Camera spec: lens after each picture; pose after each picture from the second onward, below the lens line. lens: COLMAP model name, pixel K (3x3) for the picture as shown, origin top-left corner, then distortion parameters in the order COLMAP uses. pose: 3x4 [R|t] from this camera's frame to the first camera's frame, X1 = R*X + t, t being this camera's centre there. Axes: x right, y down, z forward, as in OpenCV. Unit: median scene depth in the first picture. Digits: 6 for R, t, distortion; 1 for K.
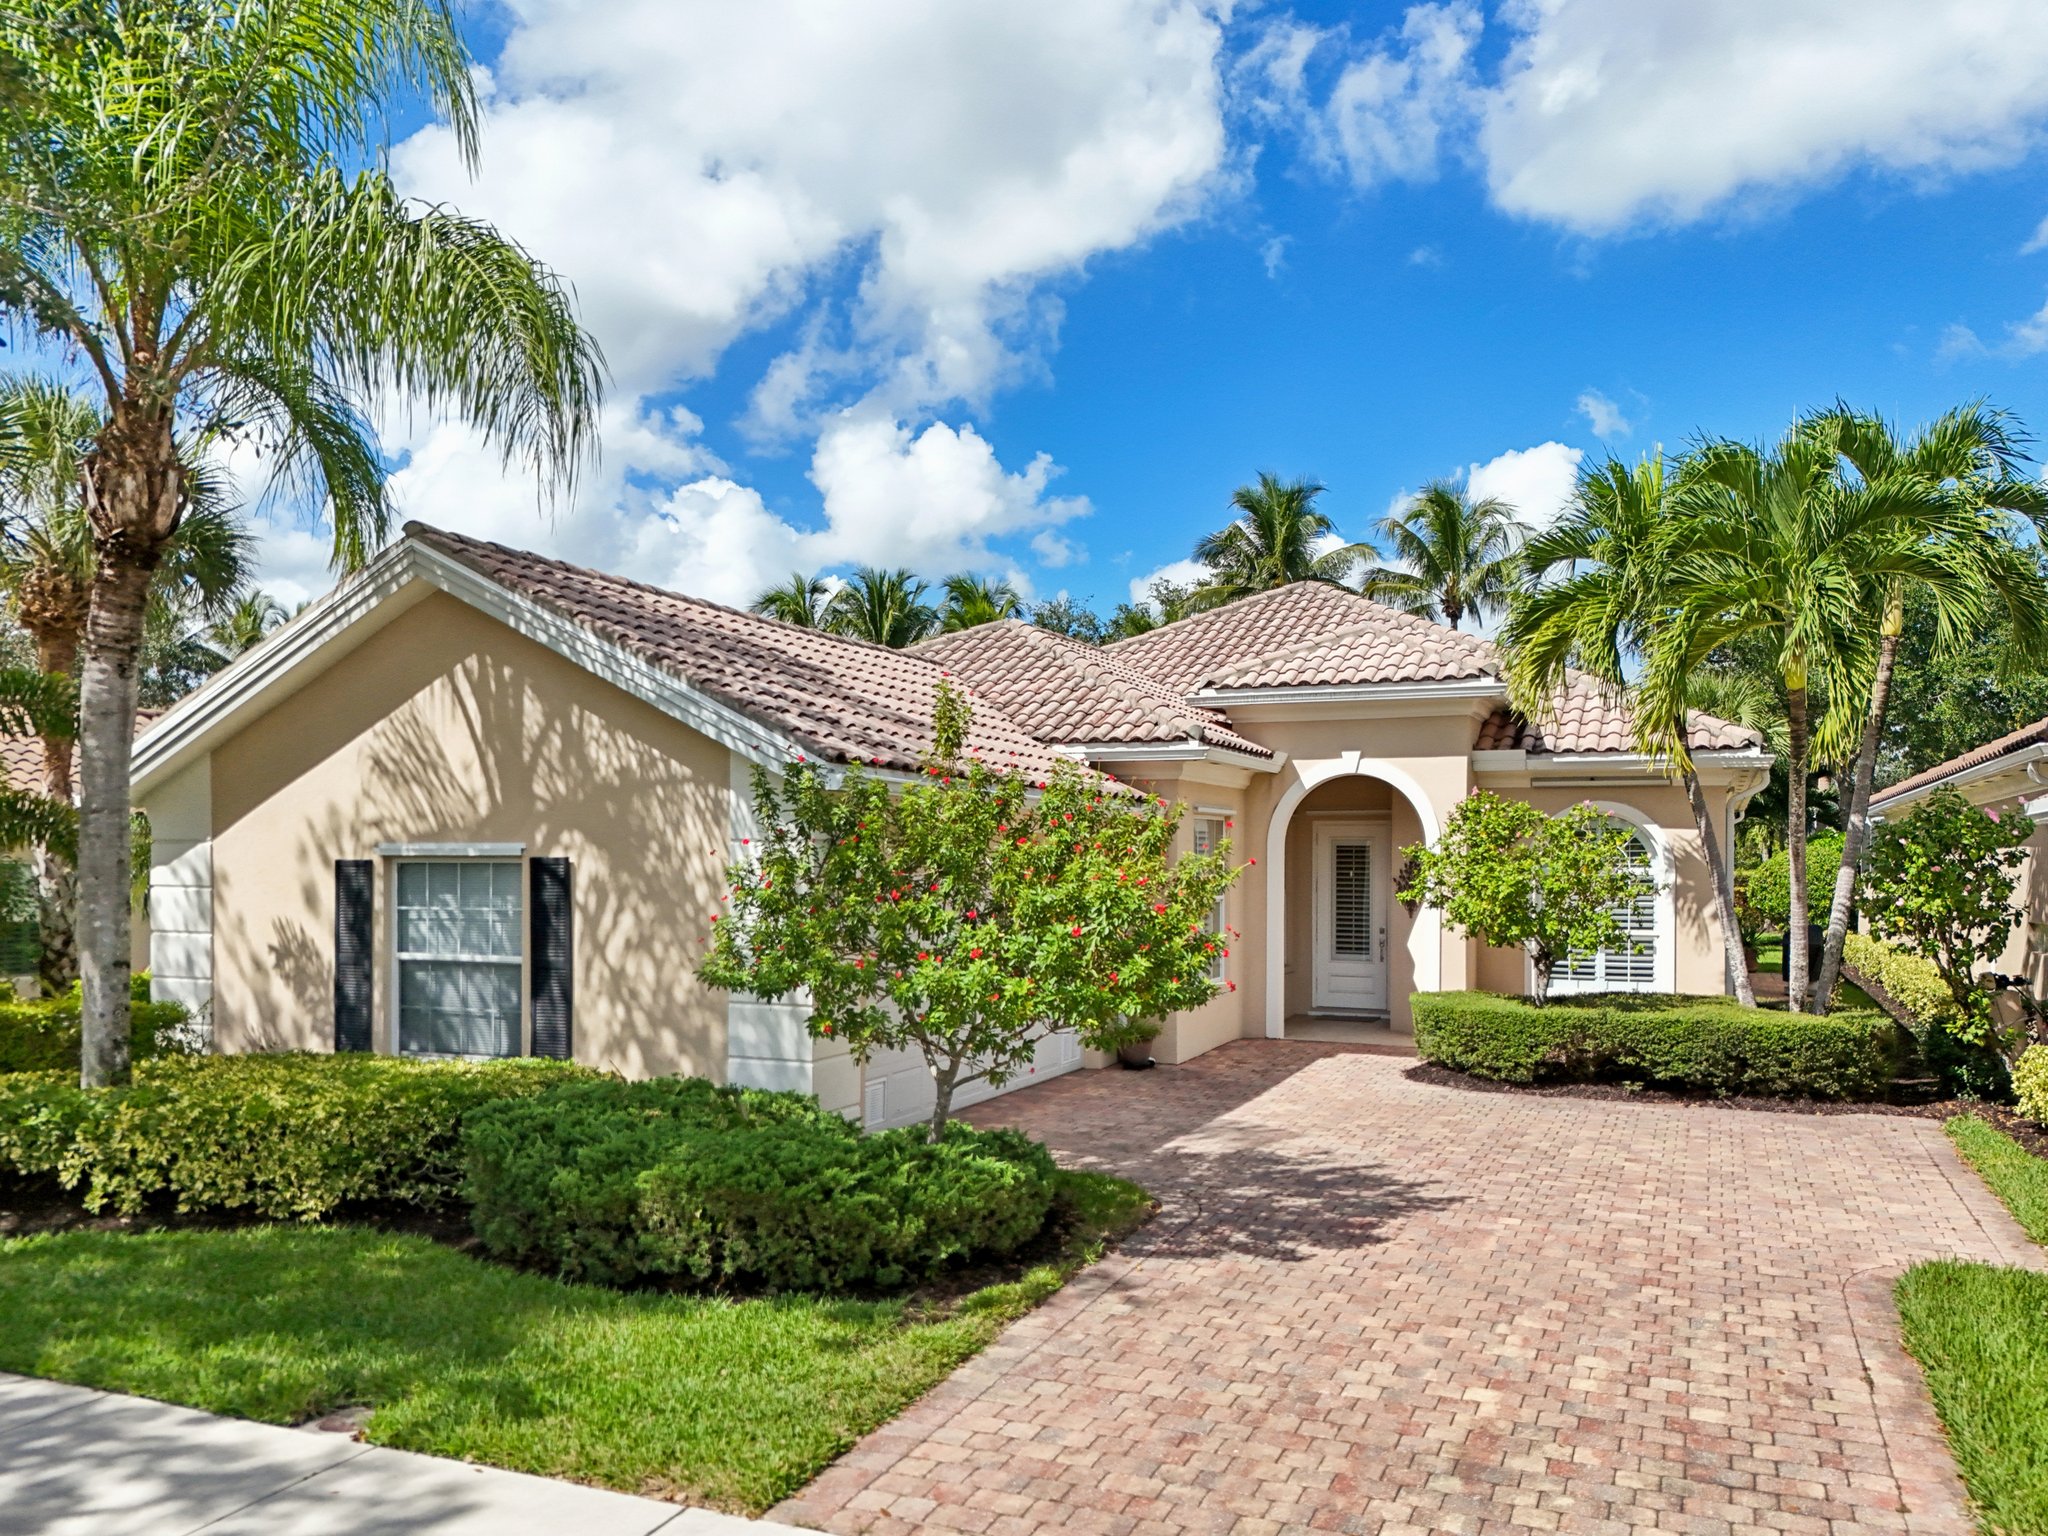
lens RADIAL K [[1727.4, 0, 1152.2], [0, 1727.4, 834.3], [0, 0, 1]] dist [0.028252, -0.019957]
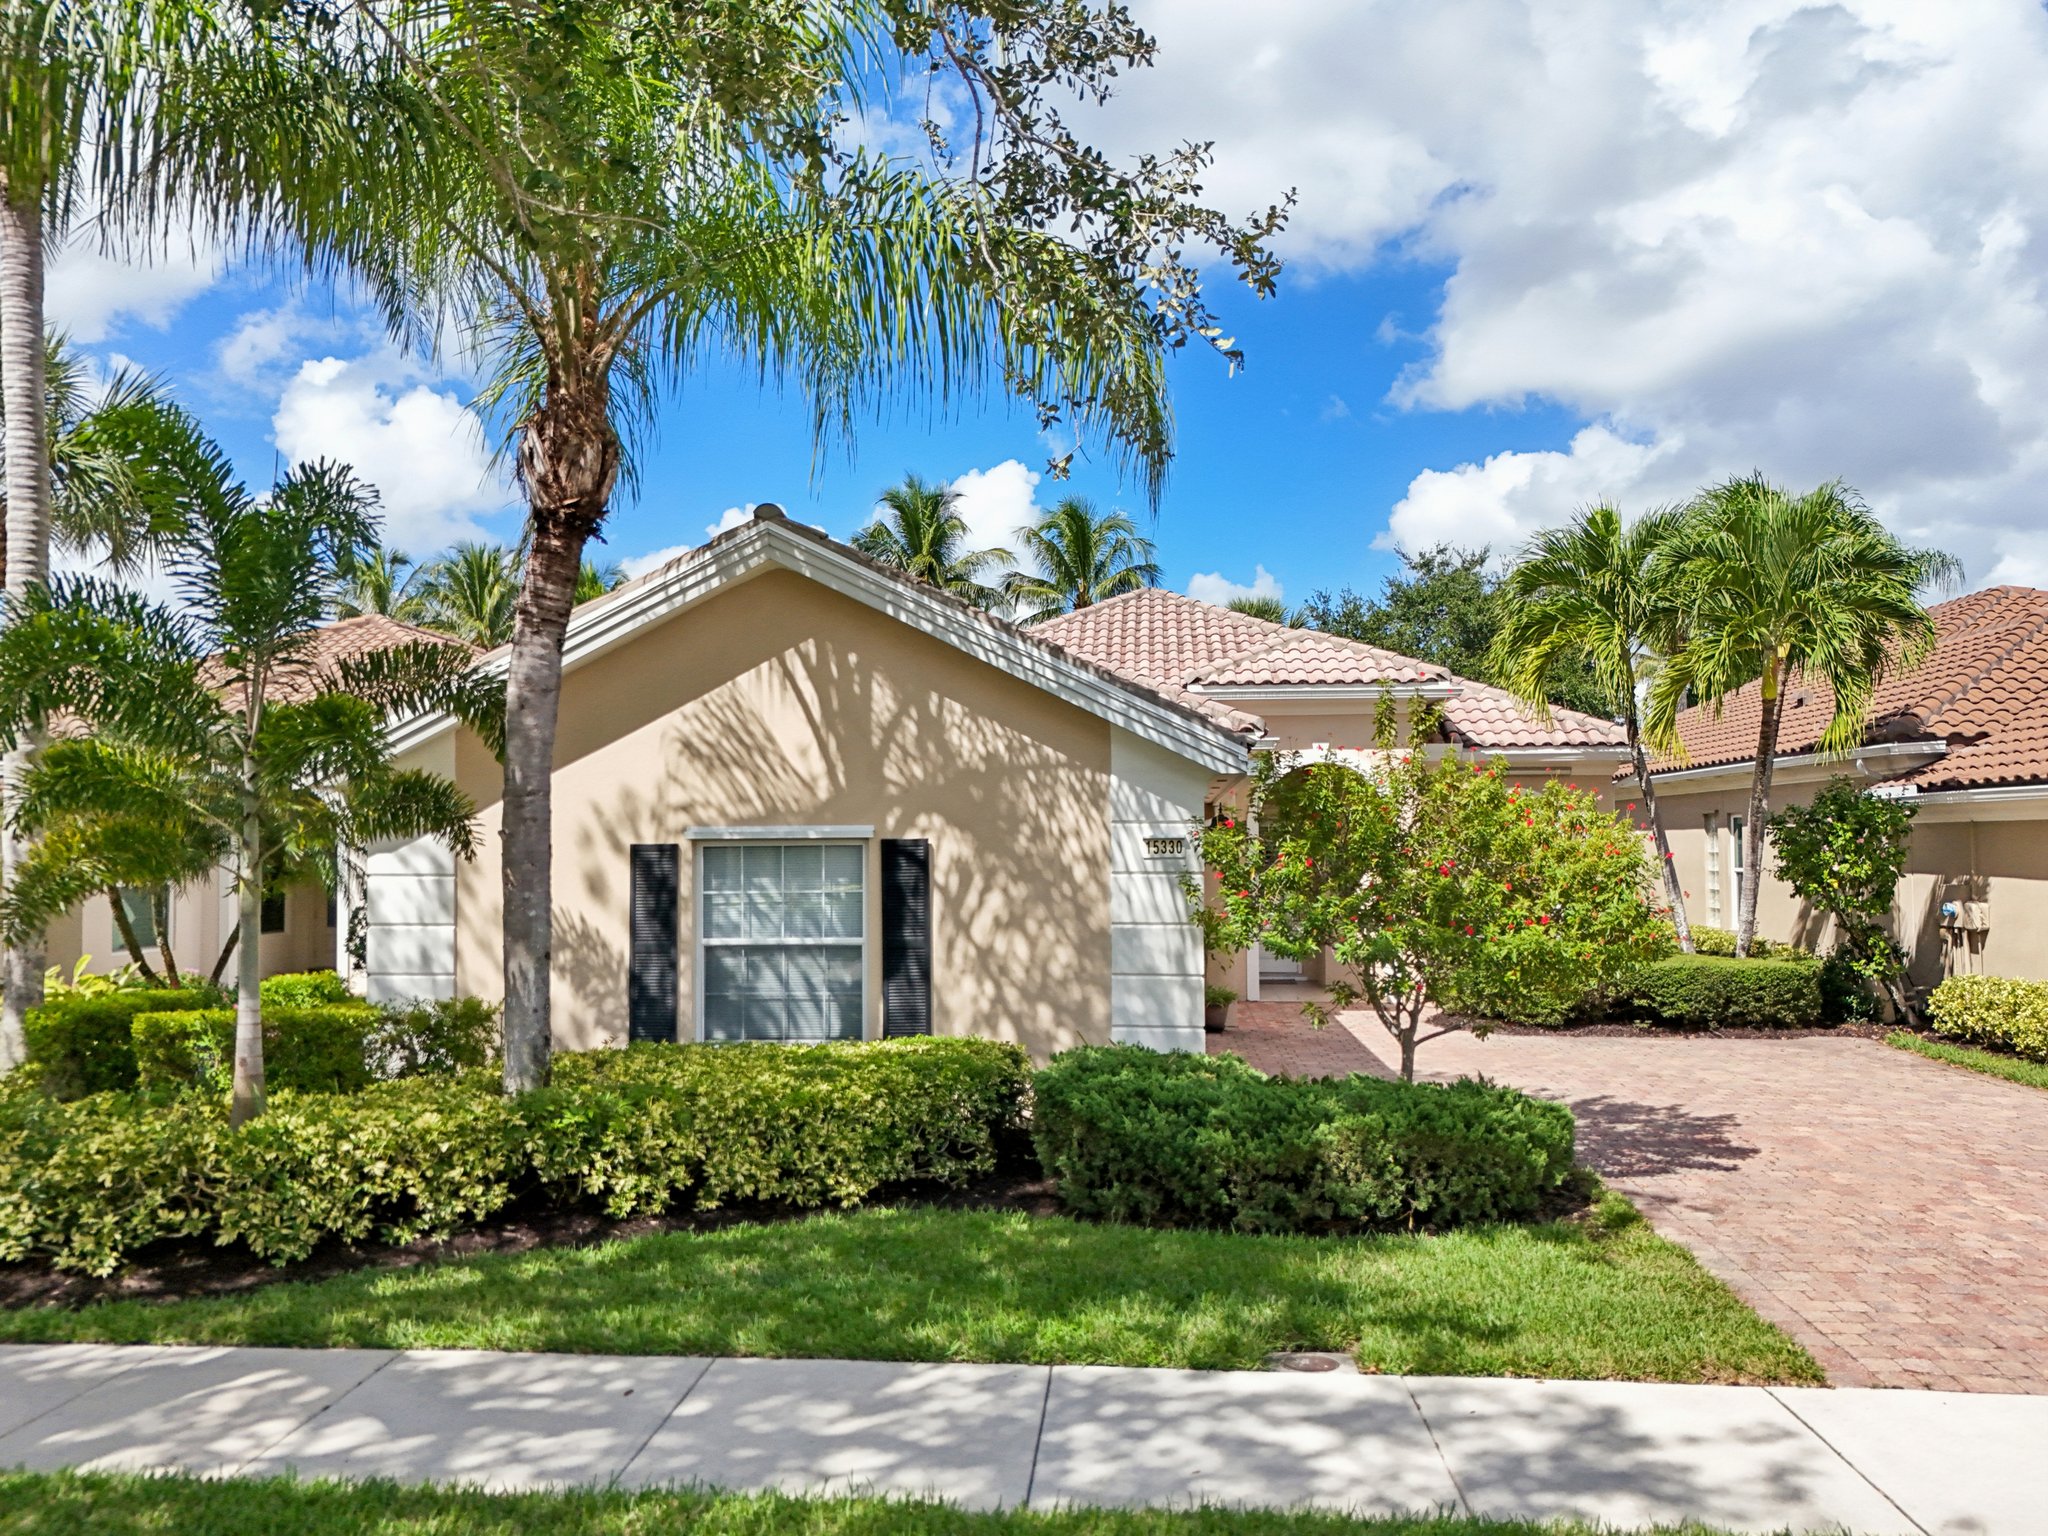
lens RADIAL K [[1631.4, 0, 1162.6], [0, 1631.4, 770.4], [0, 0, 1]] dist [0.080874, -0.134615]
pose [[0.940105, 0.006446, 0.340824, -0.539858], [0.003528, 0.999584, -0.028637, 0.000508], [-0.340867, 0.028124, 0.939691, 0.040424]]
